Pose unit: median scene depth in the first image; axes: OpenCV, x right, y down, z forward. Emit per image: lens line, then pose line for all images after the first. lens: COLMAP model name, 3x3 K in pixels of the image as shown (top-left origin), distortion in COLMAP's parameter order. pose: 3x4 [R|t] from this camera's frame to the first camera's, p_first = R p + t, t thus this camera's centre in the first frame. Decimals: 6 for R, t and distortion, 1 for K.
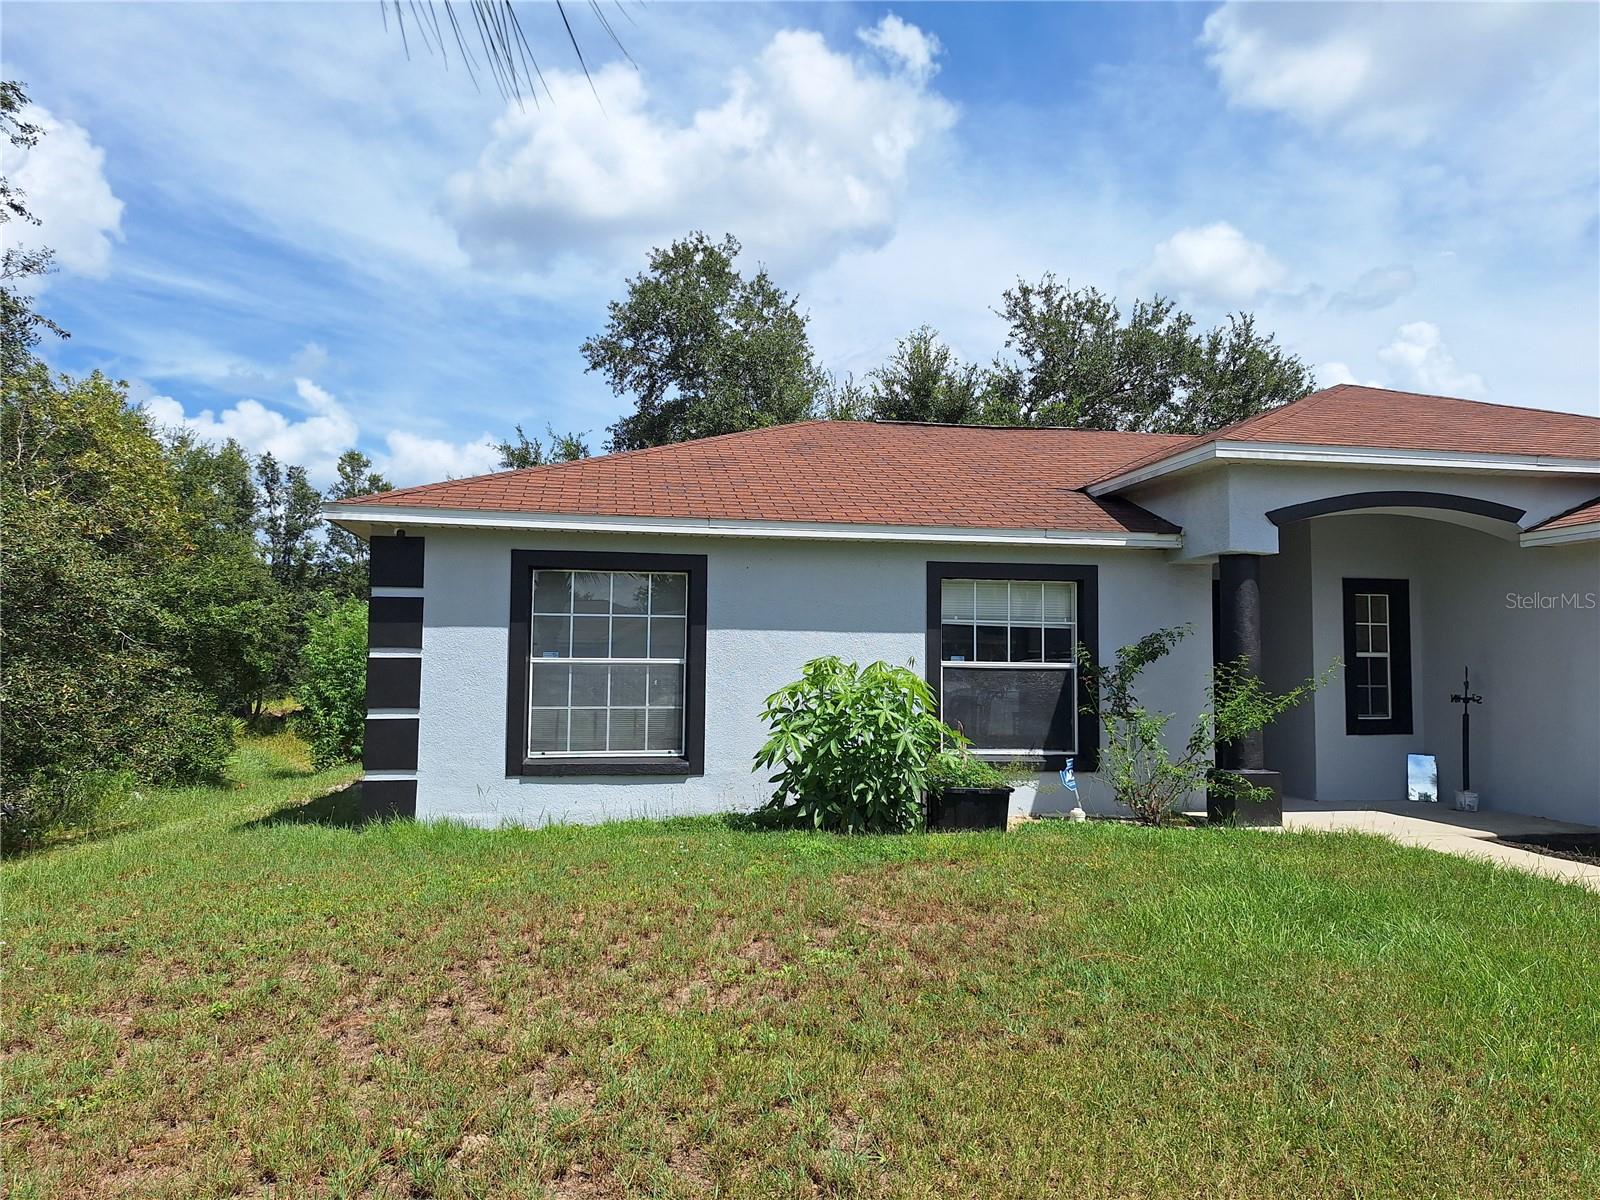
lens RADIAL K [[1092.1, 0, 817.1], [0, 1092.1, 602.5], [0, 0, 1]] dist [0.107203, -0.133835]
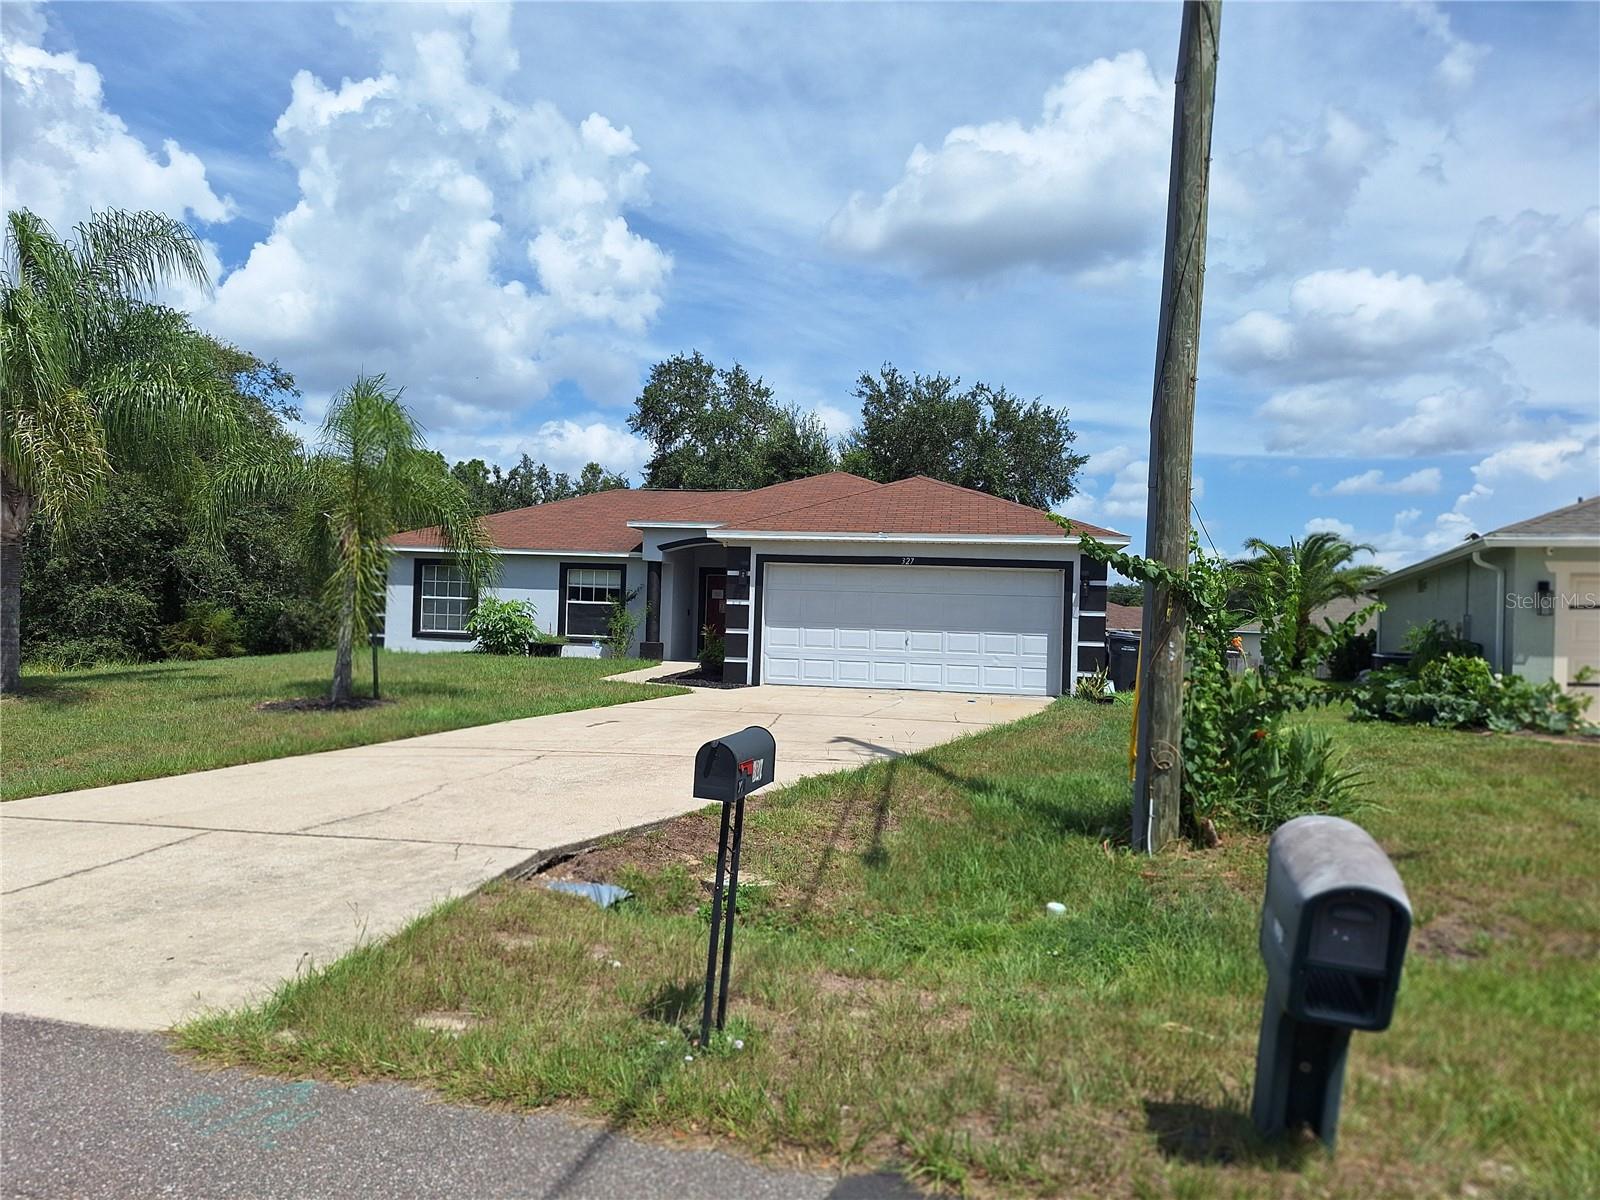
lens RADIAL K [[1092.1, 0, 817.1], [0, 1092.1, 602.5], [0, 0, 1]] dist [0.107203, -0.133835]
pose [[0.949251, 0.015628, -0.314132, 1.547239], [-0.004264, 0.999312, 0.036832, -0.042400], [0.314492, -0.033623, 0.948665, -1.340866]]
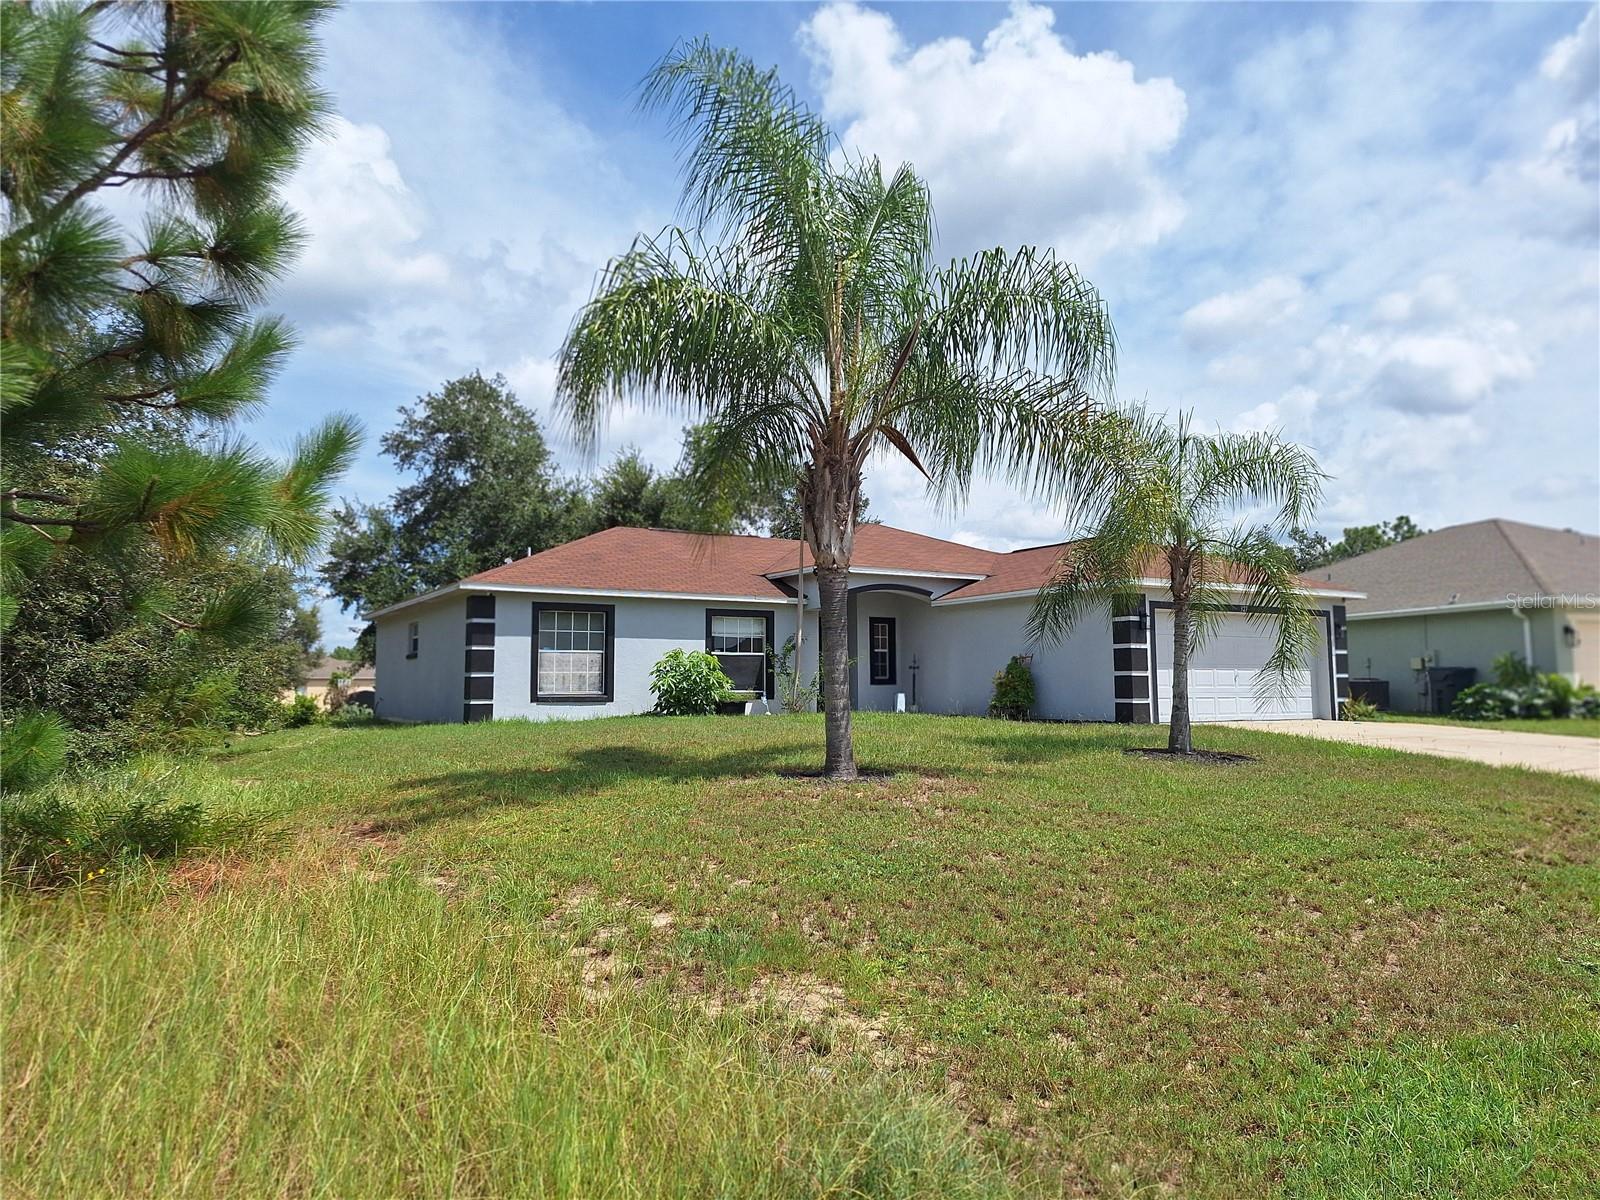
lens RADIAL K [[1092.1, 0, 817.1], [0, 1092.1, 602.5], [0, 0, 1]] dist [0.107203, -0.133835]
pose [[0.931862, 0.014930, 0.362505, -0.522744], [-0.007435, 0.999729, -0.022061, -0.001502], [-0.362736, 0.017863, 0.931721, -1.246114]]
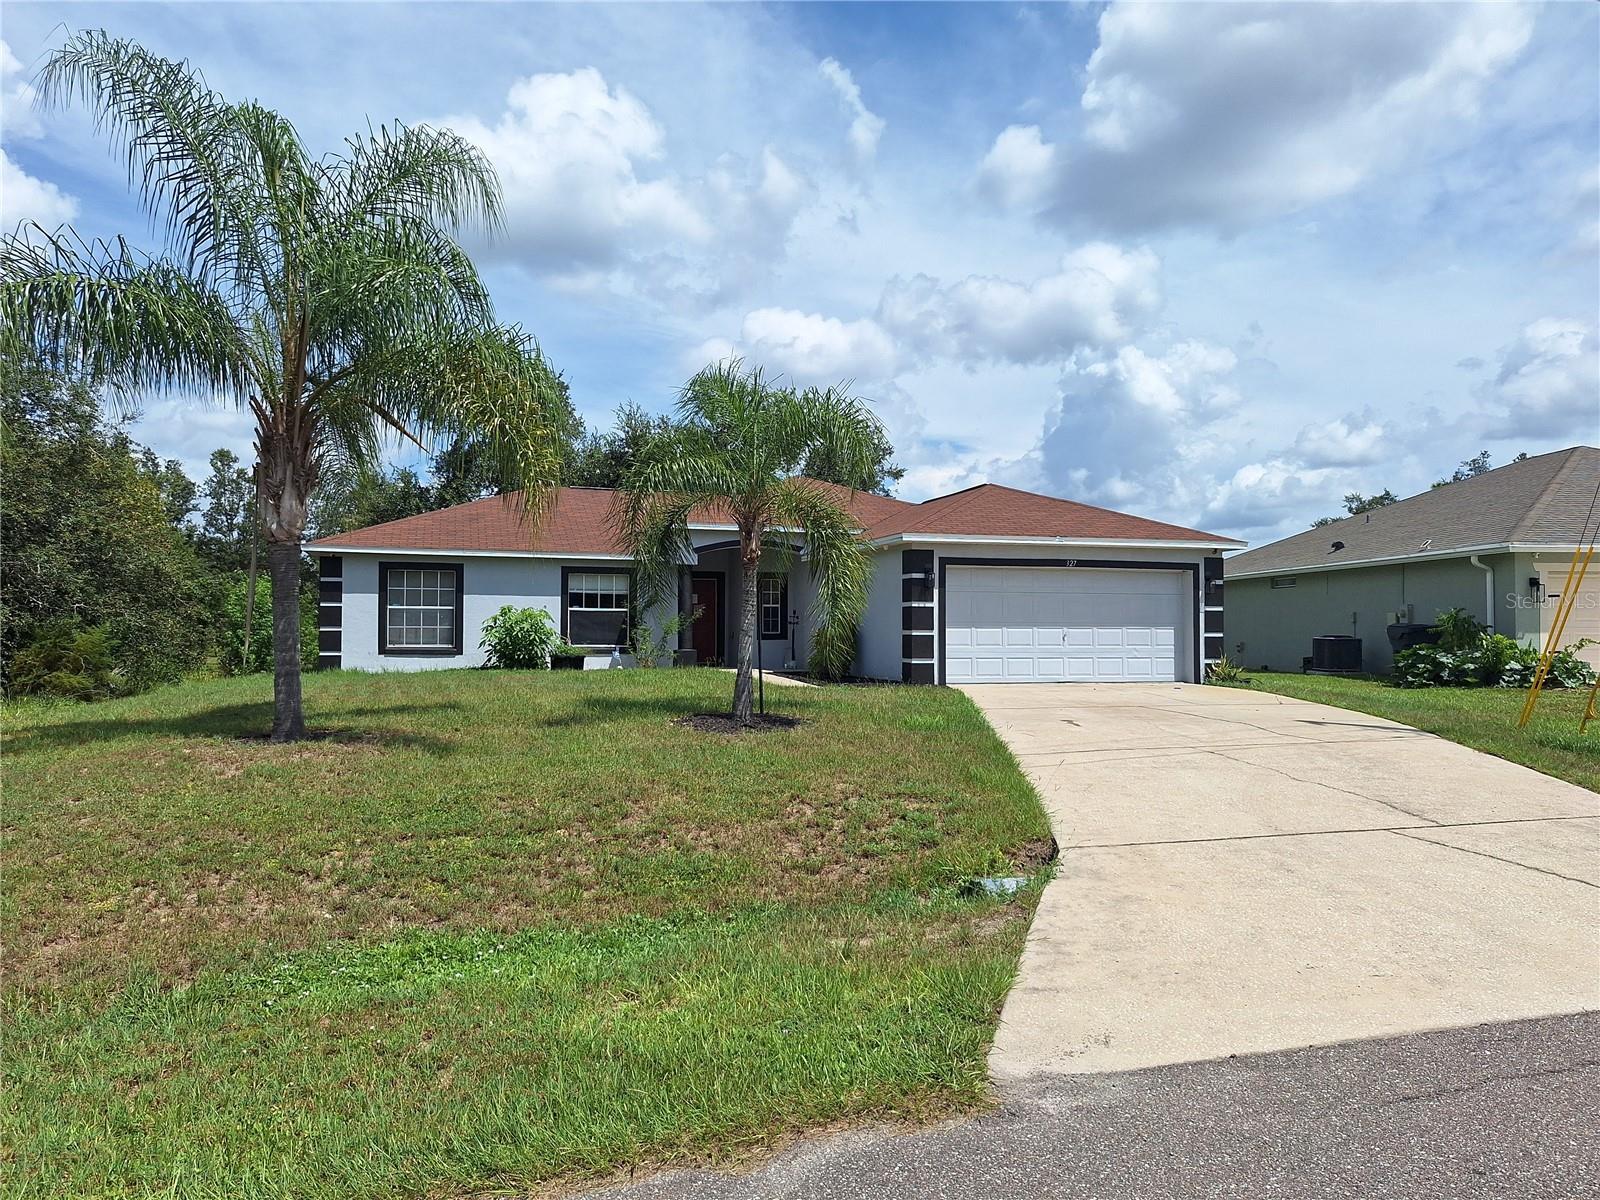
lens RADIAL K [[1095.5, 0, 807.5], [0, 1095.5, 606.3], [0, 0, 1]] dist [0.084126, -0.074662]
pose [[0.992623, -0.002434, 0.121218, 0.348977], [-0.001816, 0.999388, 0.034932, -0.035570], [-0.121229, -0.034895, 0.992011, -1.477260]]
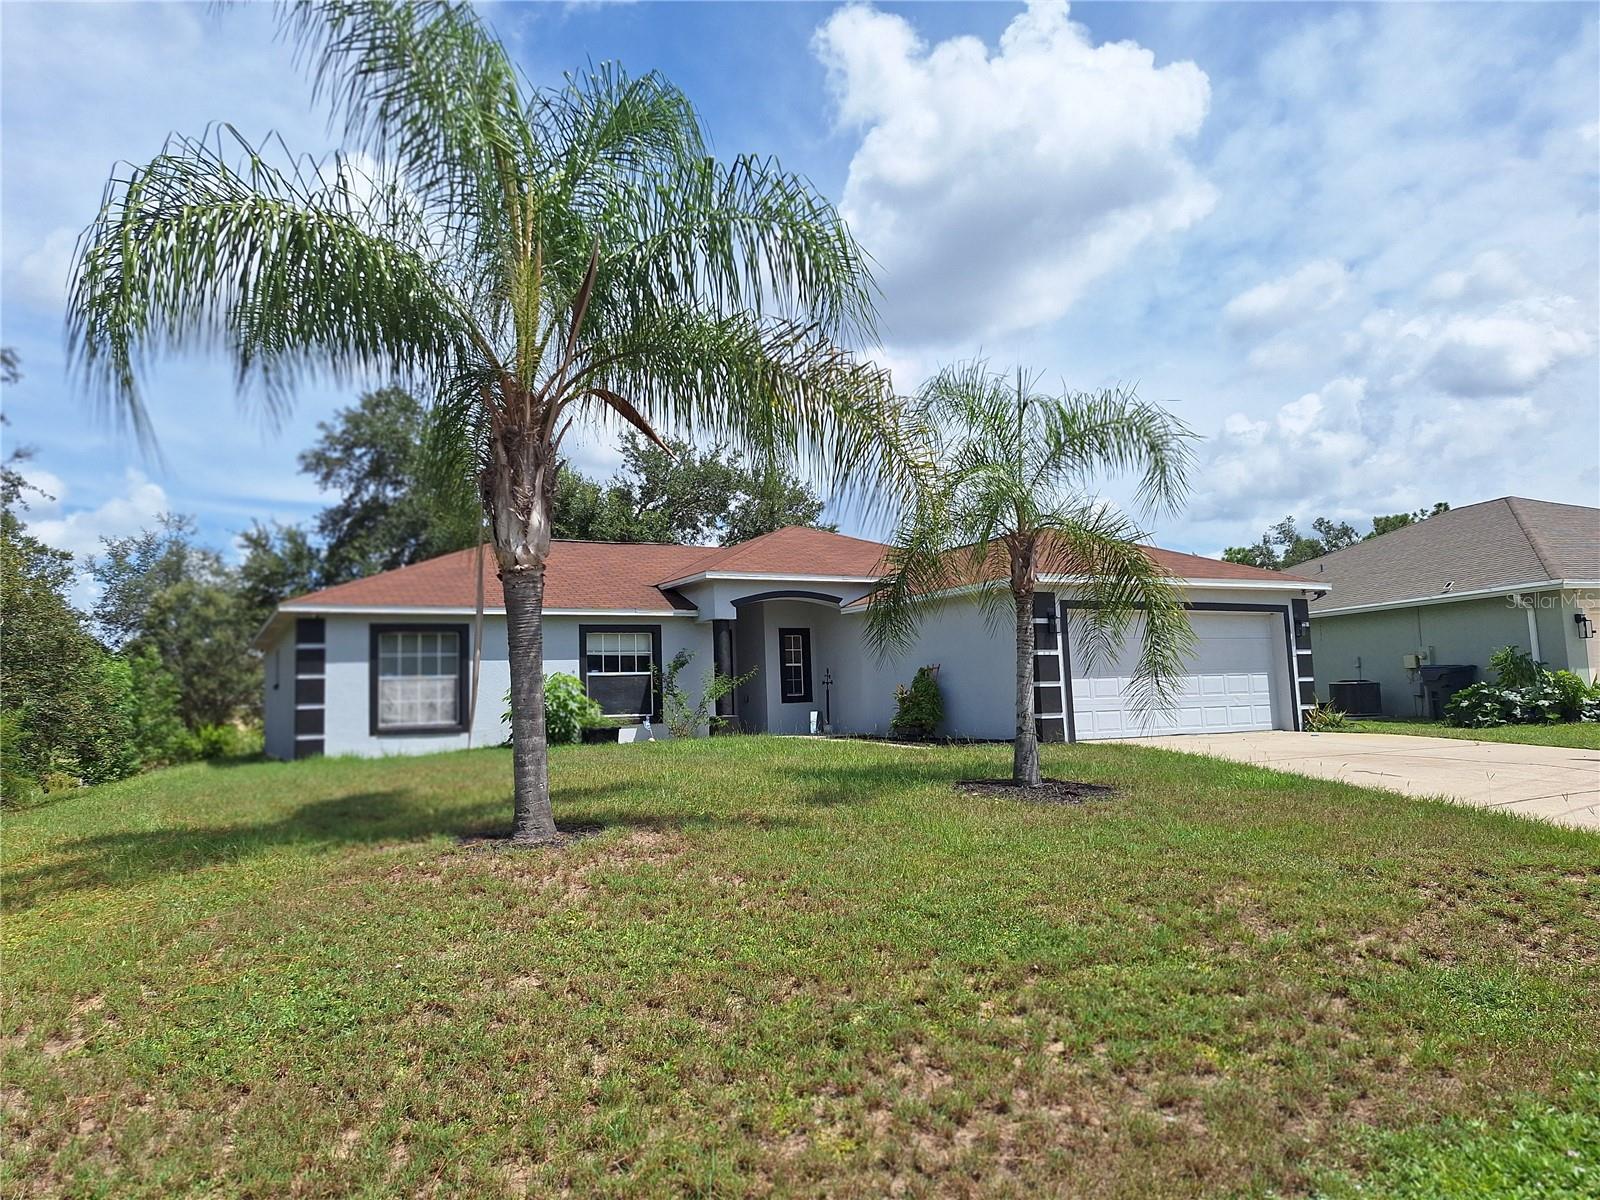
lens RADIAL K [[1094.5, 0, 793.2], [0, 1094.5, 603.9], [0, 0, 1]] dist [0.112943, -0.134301]
pose [[0.951711, -0.011586, 0.306776, -0.154043], [0.022578, 0.999223, -0.032308, -0.000628], [-0.306164, 0.037674, 0.951233, -1.122993]]
